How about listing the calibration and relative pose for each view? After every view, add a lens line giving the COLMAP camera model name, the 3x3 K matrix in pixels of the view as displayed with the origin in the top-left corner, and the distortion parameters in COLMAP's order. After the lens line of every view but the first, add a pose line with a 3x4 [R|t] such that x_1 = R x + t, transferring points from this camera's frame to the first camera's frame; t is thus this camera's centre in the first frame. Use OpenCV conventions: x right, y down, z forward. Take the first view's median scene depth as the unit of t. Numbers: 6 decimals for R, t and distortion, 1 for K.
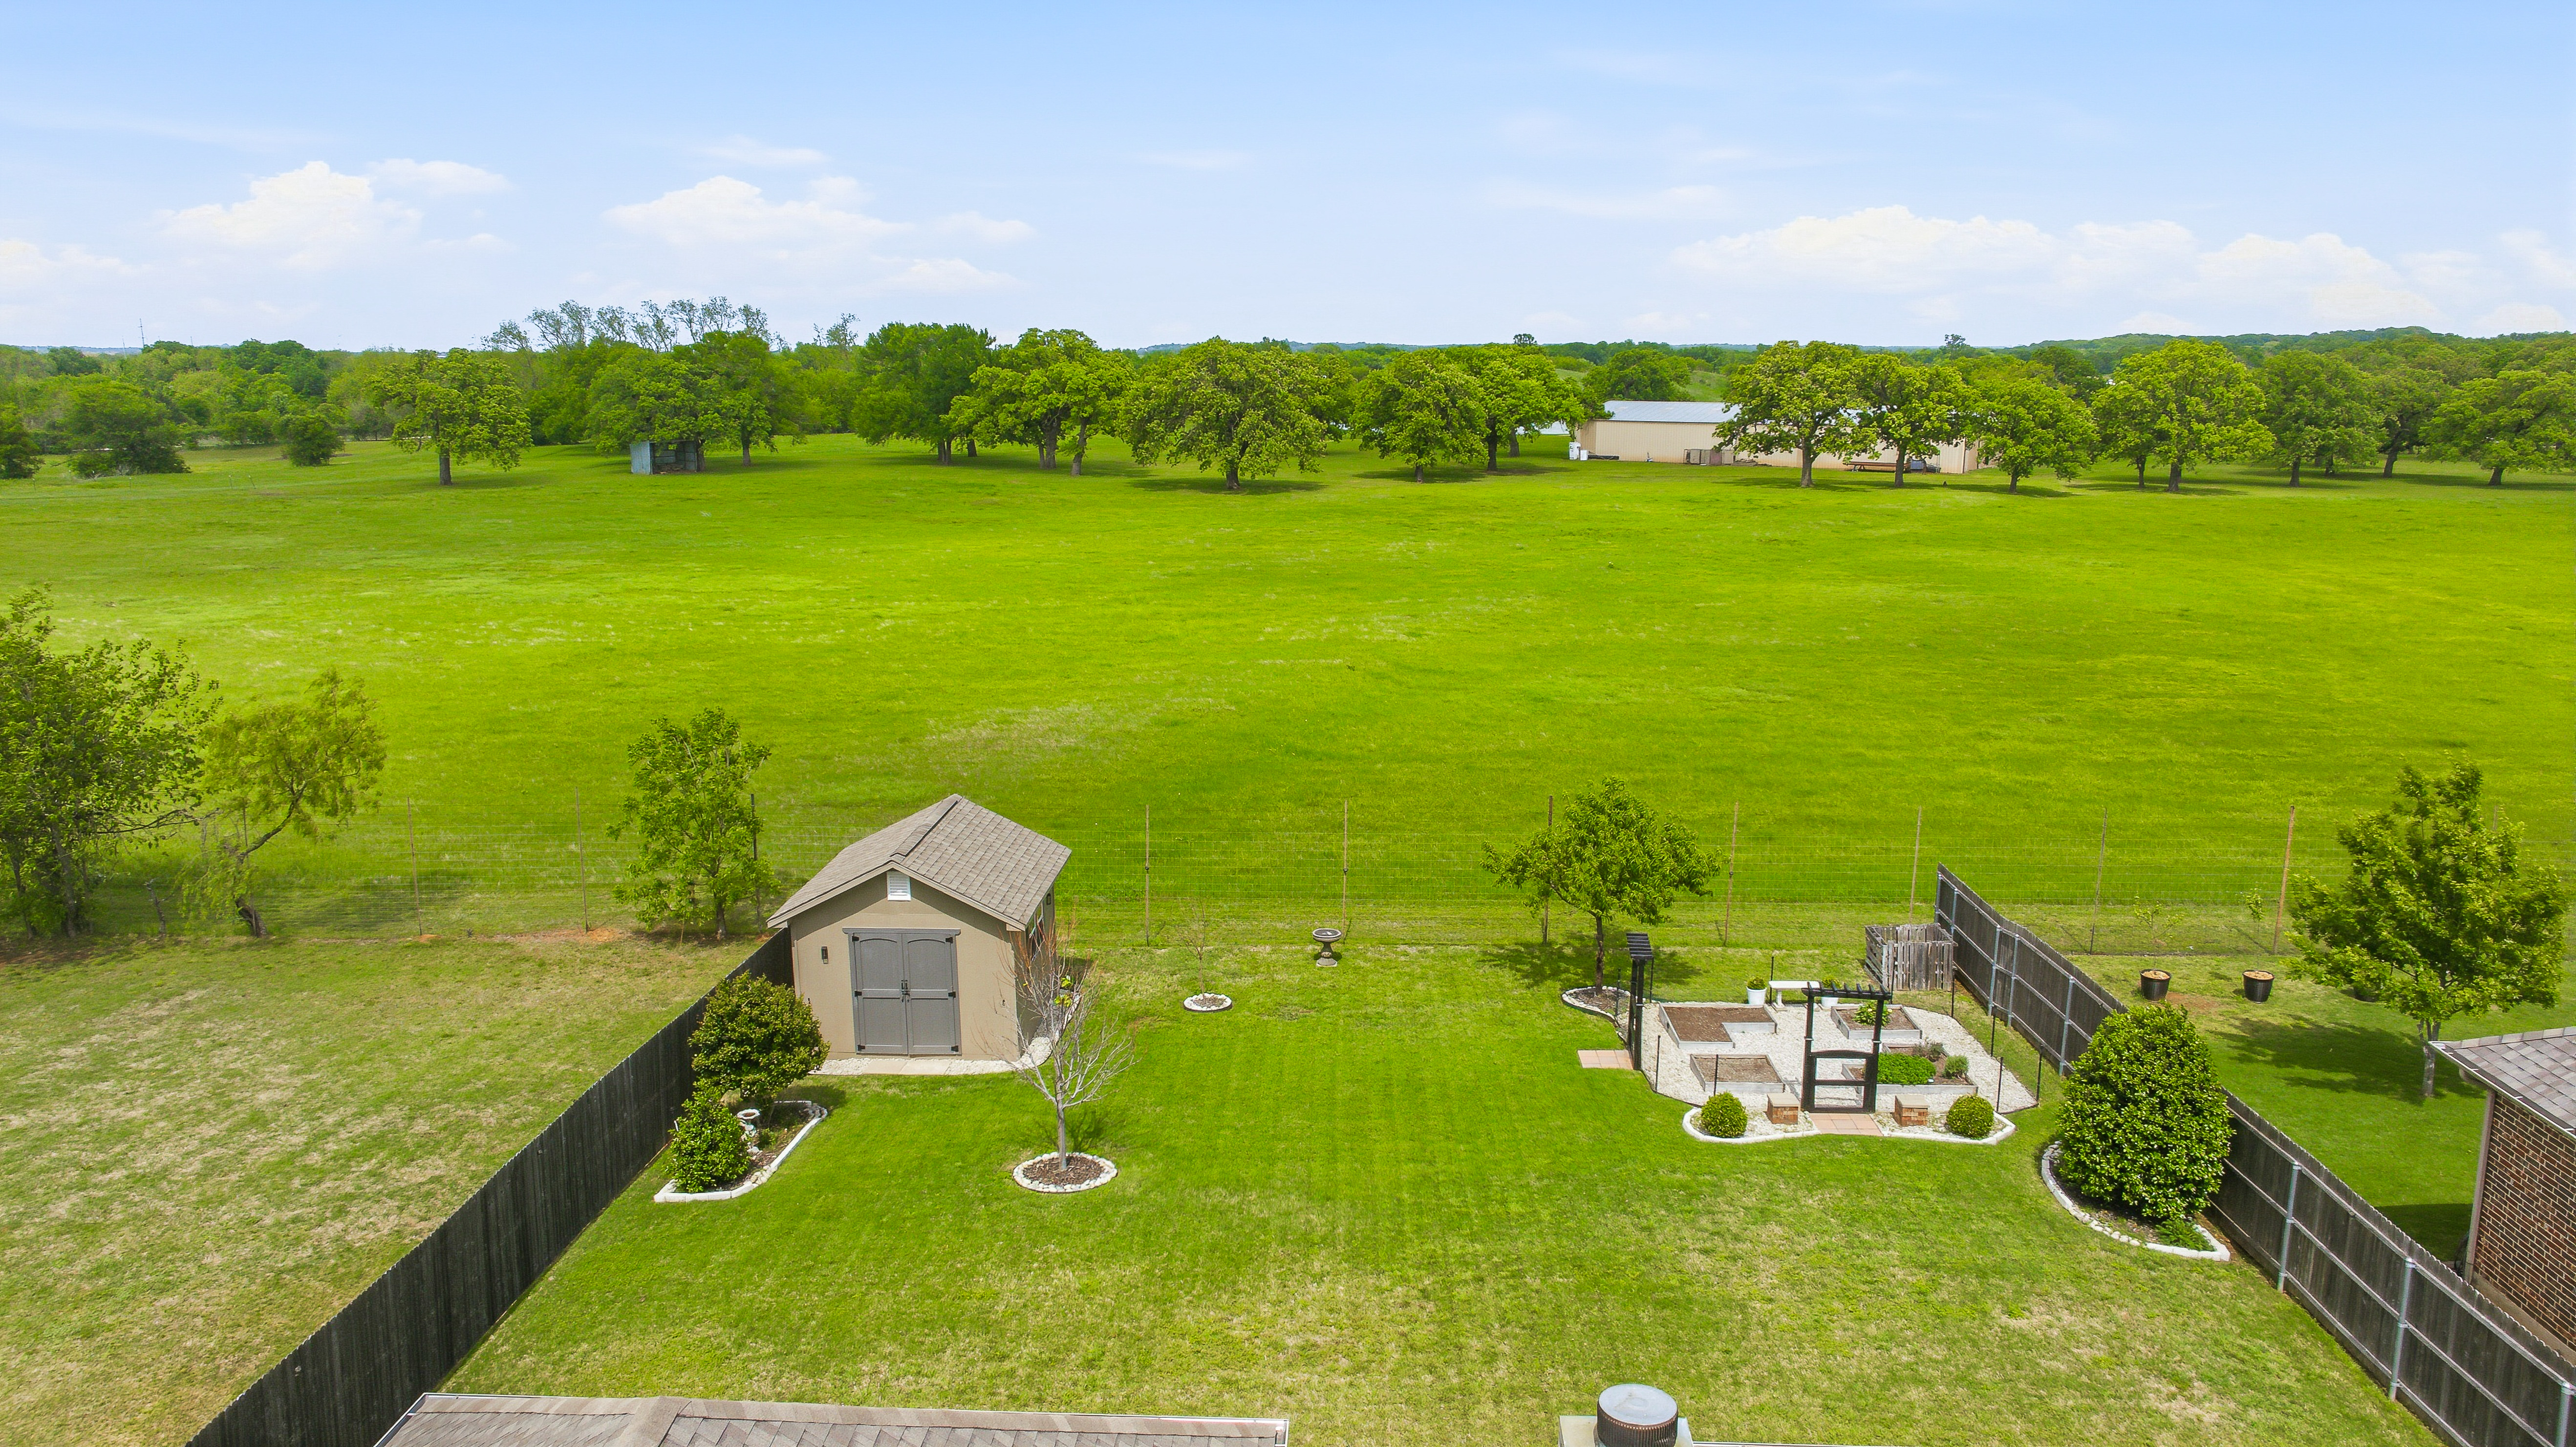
lens RADIAL K [[1806.0, 0, 1295.8], [0, 1806.0, 722.8], [0, 0, 1]] dist [-0.027329, 0.015641]
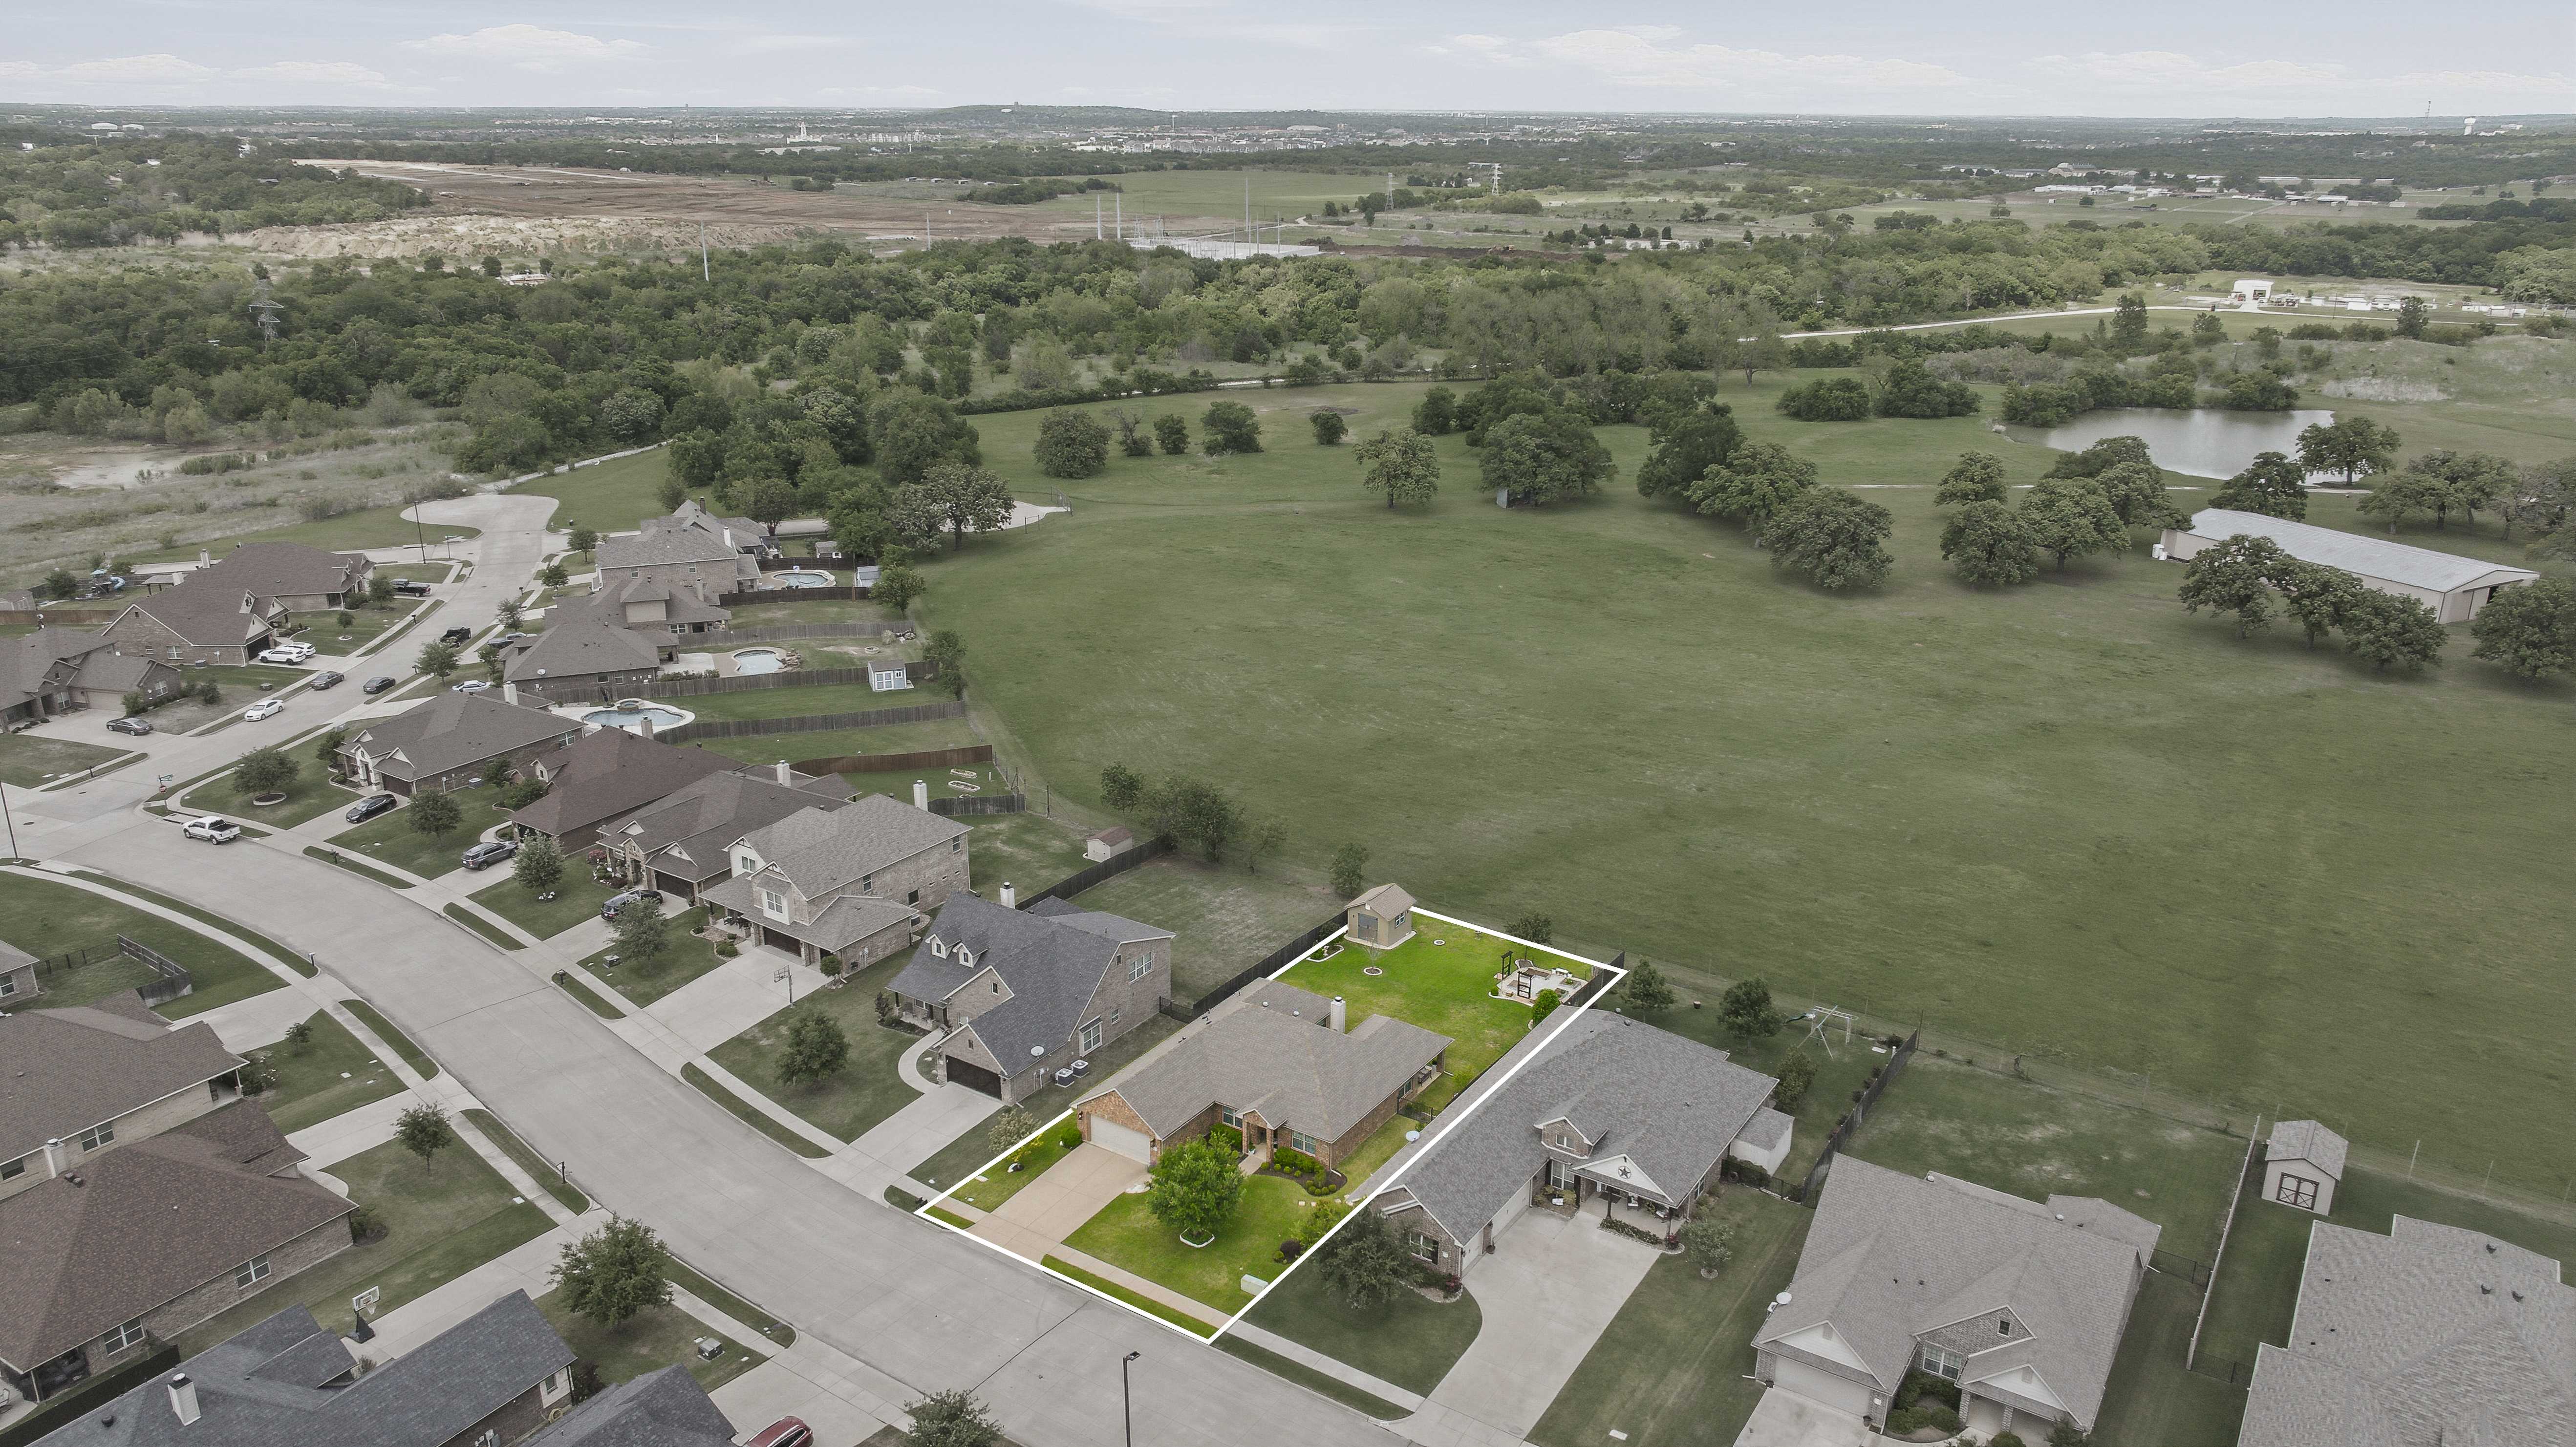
lens RADIAL K [[1806.0, 0, 1295.3], [0, 1806.0, 731.8], [0, 0, 1]] dist [-0.027329, 0.015641]
pose [[0.858782, 0.171093, -0.482930, 0.358302], [-0.106975, 0.981697, 0.157565, -0.212312], [0.501049, -0.083652, 0.861366, -0.615416]]
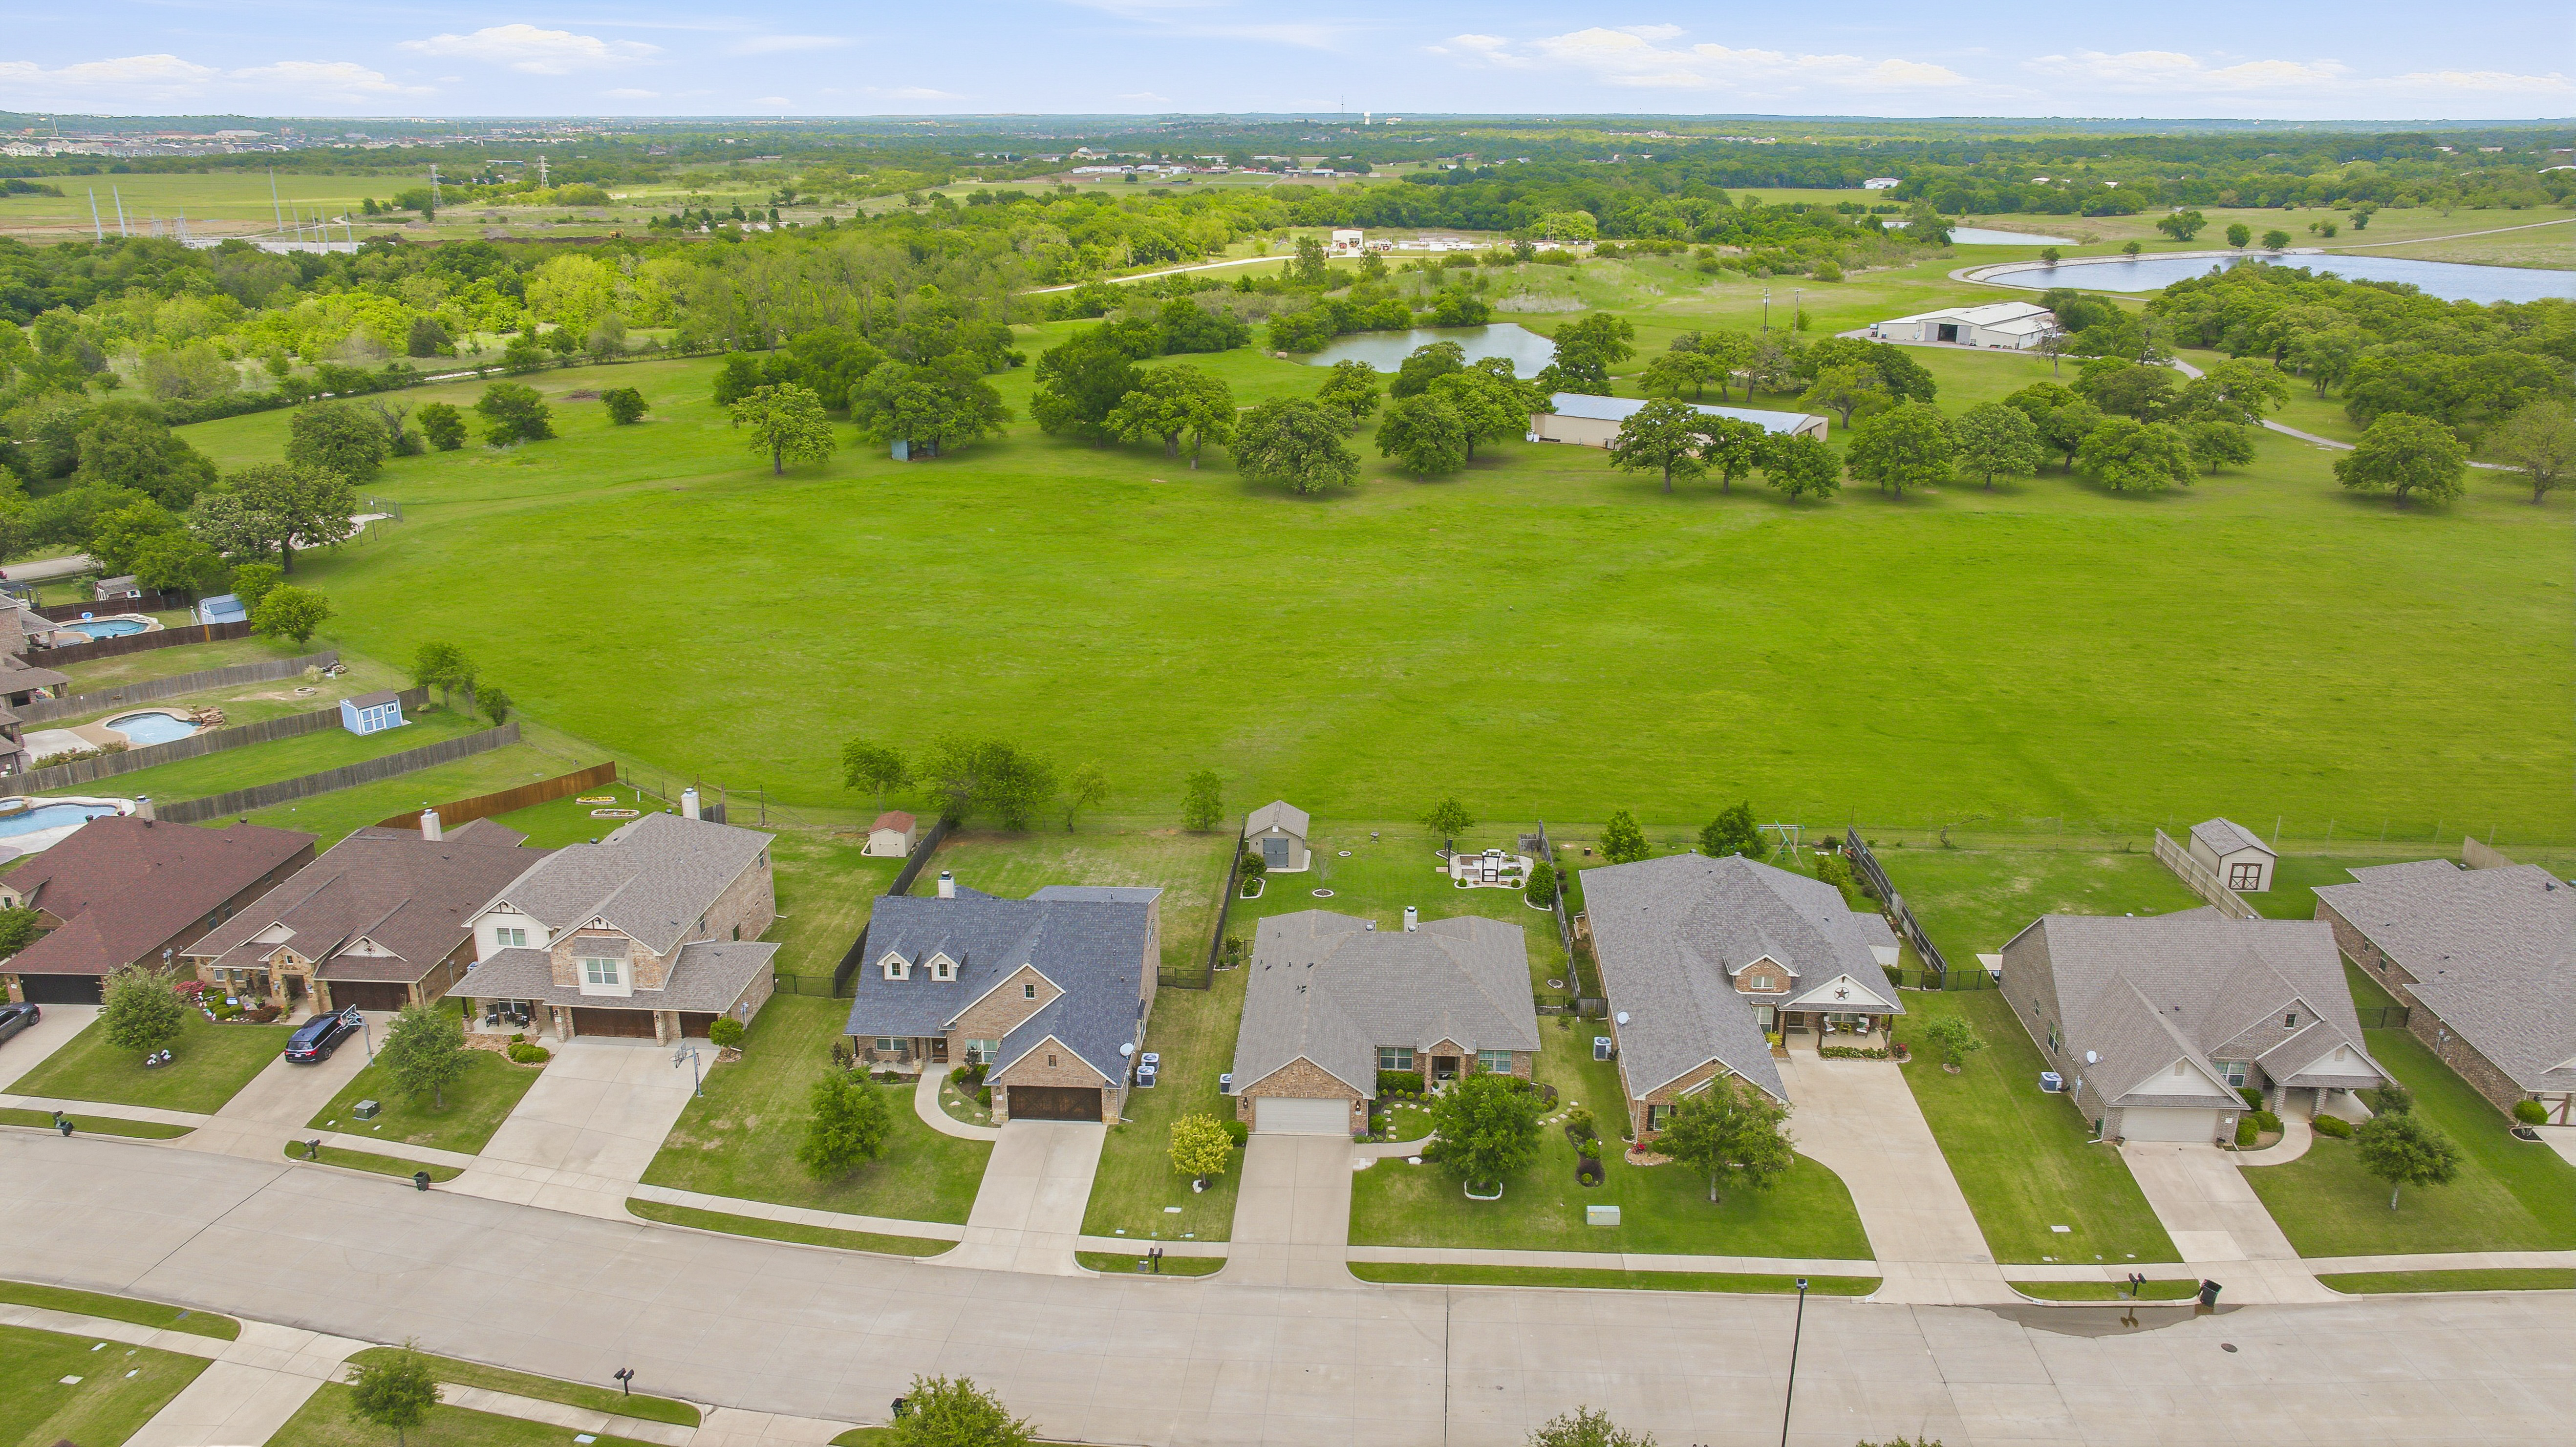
lens RADIAL K [[1806.0, 0, 1289.1], [0, 1806.0, 711.7], [0, 0, 1]] dist [-0.027329, 0.015641]
pose [[0.999914, 0.005429, -0.011926, -0.026660], [-0.003985, 0.993013, 0.117934, -0.131942], [0.012483, -0.117876, 0.992950, -0.616131]]
